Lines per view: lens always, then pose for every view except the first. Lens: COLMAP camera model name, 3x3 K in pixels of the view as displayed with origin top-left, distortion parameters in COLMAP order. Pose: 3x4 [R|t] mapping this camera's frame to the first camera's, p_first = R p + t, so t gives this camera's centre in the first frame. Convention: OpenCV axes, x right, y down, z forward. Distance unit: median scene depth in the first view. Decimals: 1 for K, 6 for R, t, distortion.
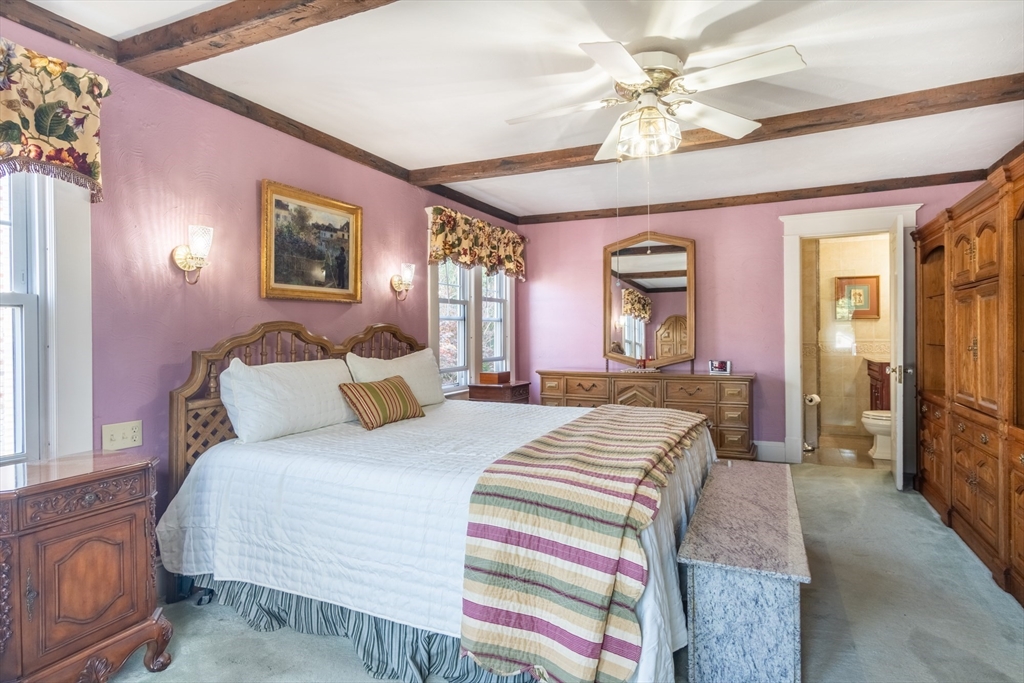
lens RADIAL K [[548.8, 0, 512.0], [0, 548.8, 341.5], [0, 0, 1]] dist [0.004270, 0.000582]
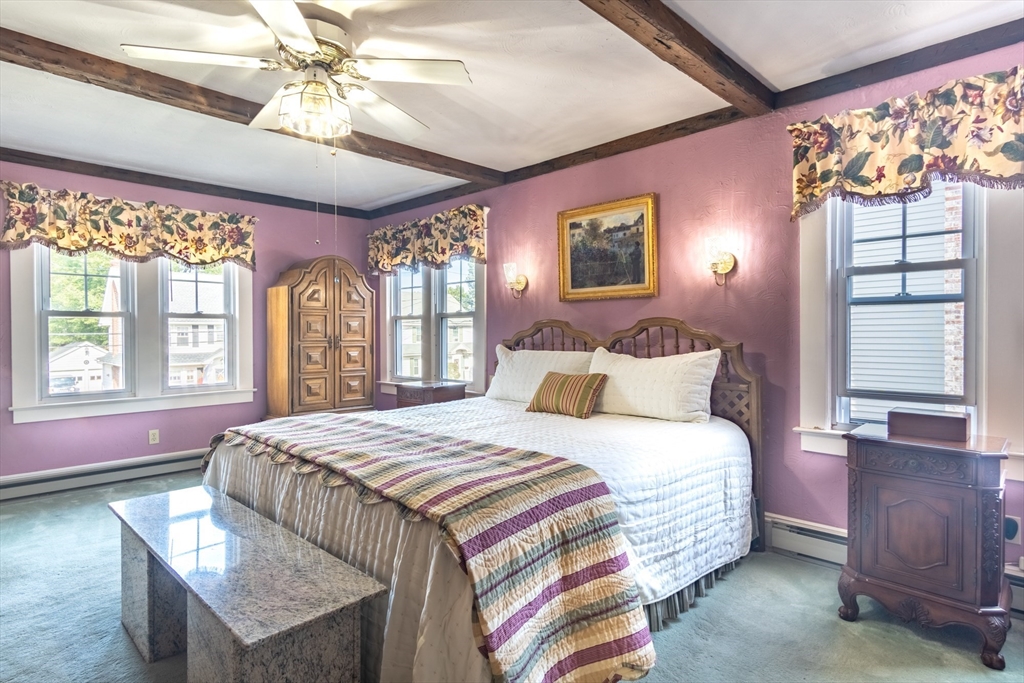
lens RADIAL K [[548.8, 0, 512.0], [0, 548.8, 341.5], [0, 0, 1]] dist [0.004270, 0.000582]
pose [[-0.325539, 0.017338, -0.945370, 0.731336], [-0.015776, 0.999593, 0.023764, -0.013025], [0.945397, 0.022651, -0.325133, 1.163237]]
